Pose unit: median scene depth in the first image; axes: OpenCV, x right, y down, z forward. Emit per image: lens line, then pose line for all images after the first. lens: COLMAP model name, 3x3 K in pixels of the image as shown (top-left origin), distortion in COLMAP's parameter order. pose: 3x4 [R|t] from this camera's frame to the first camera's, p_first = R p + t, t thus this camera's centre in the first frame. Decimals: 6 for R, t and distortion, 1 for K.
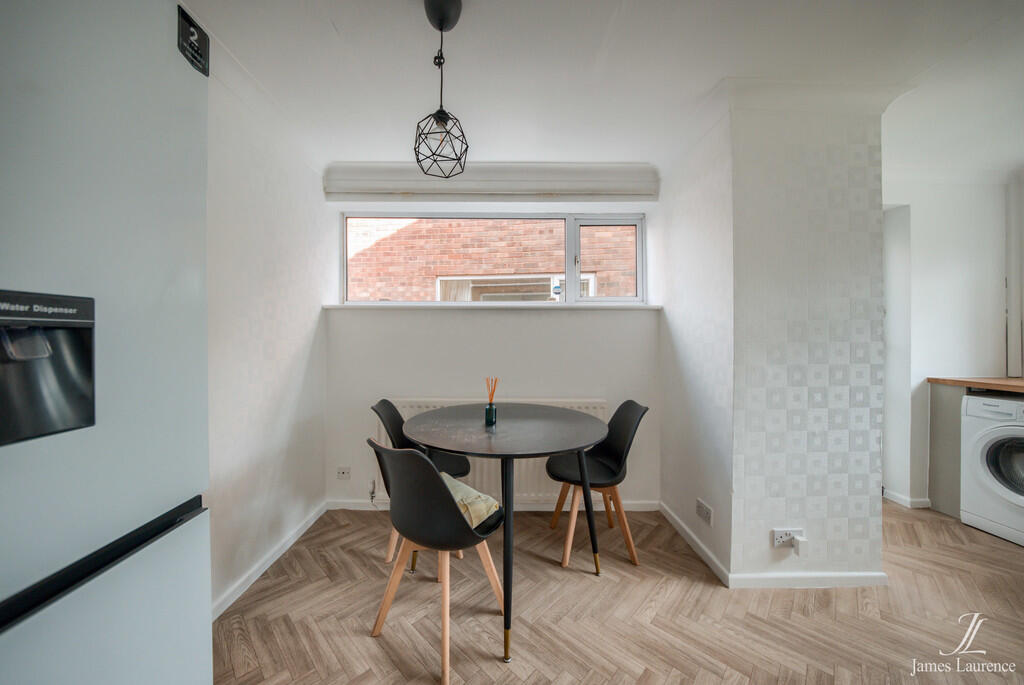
lens RADIAL K [[354.0, 0, 496.6], [0, 354.0, 338.9], [0, 0, 1]] dist [-0.015698, 0.001714]
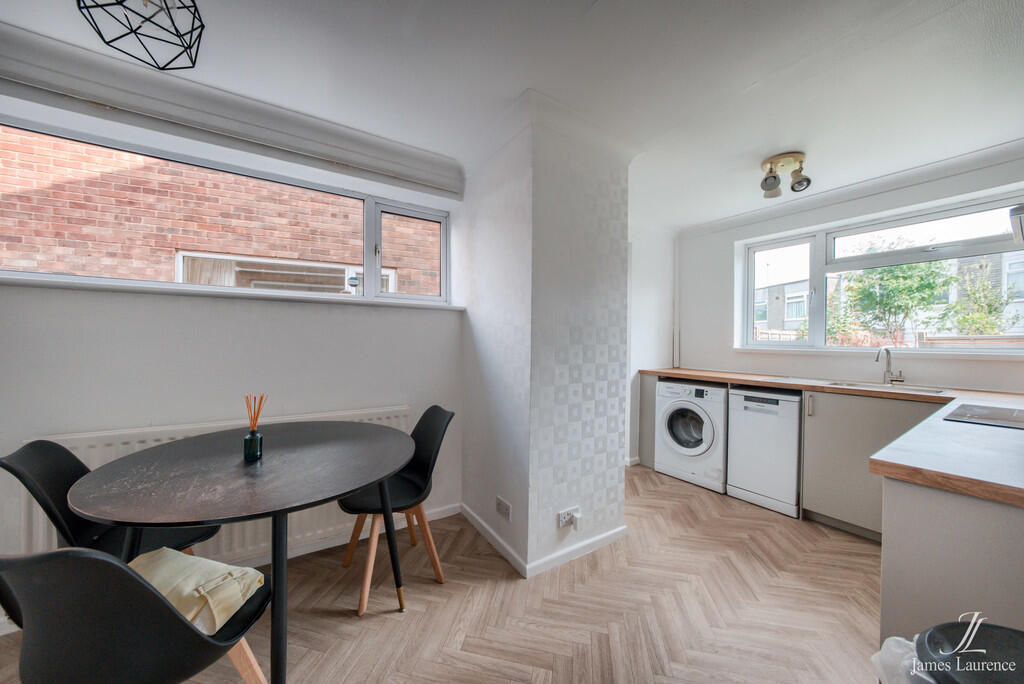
lens RADIAL K [[354.0, 0, 498.4], [0, 354.0, 341.5], [0, 0, 1]] dist [-0.015698, 0.001714]
pose [[0.845664, 0.005609, 0.533687, 0.019459], [-0.011086, 0.999914, 0.007057, -0.005665], [-0.533601, -0.011884, 0.845653, 0.124890]]
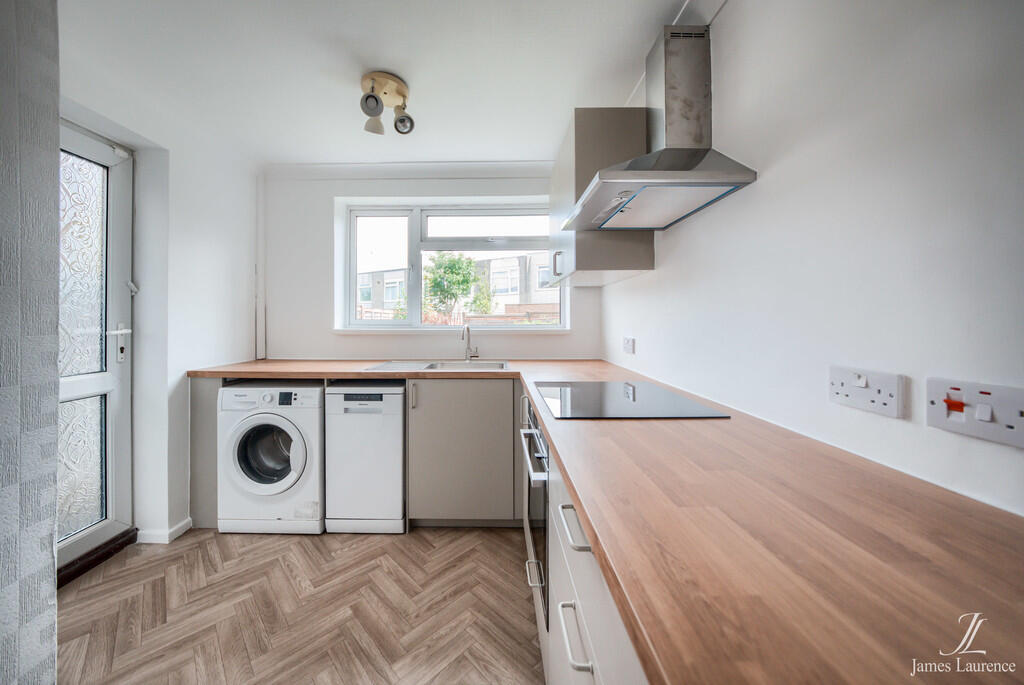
lens RADIAL K [[354.0, 0, 495.9], [0, 354.0, 318.3], [0, 0, 1]] dist [-0.015698, 0.001714]
pose [[0.016008, 0.005993, 0.999854, 0.484301], [-0.000316, 0.999982, -0.005988, -0.009990], [-0.999872, -0.000220, 0.016009, 0.290560]]
